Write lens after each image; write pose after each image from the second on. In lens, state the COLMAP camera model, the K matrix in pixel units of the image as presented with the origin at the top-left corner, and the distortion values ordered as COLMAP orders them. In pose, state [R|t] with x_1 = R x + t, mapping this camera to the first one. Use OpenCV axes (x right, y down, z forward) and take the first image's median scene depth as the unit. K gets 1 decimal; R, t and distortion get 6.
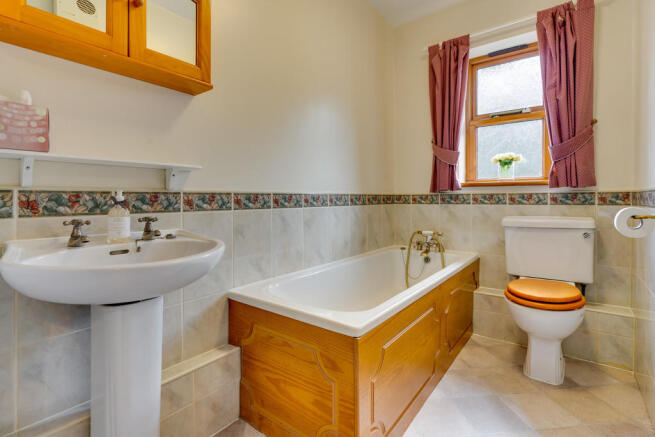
lens RADIAL K [[315.9, 0, 324.2], [0, 315.9, 195.6], [0, 0, 1]] dist [-0.000530, -0.001092]
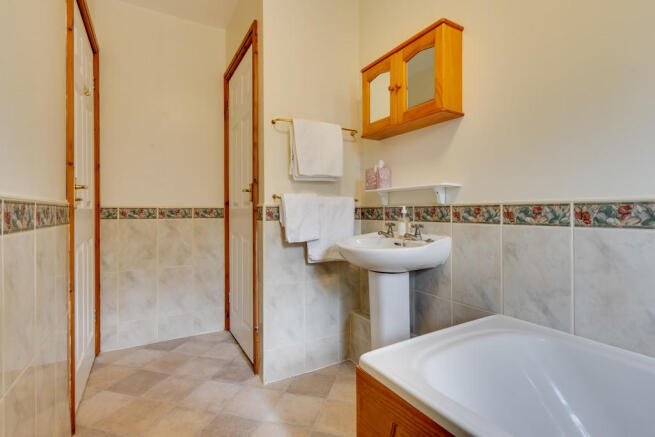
lens RADIAL K [[315.9, 0, 326.8], [0, 315.9, 214.7], [0, 0, 1]] dist [-0.000530, -0.001092]
pose [[-0.383830, 0.013599, -0.923304, 0.673401], [0.012885, 0.999873, 0.009371, 0.004829], [0.923314, -0.008300, -0.383956, 0.865070]]
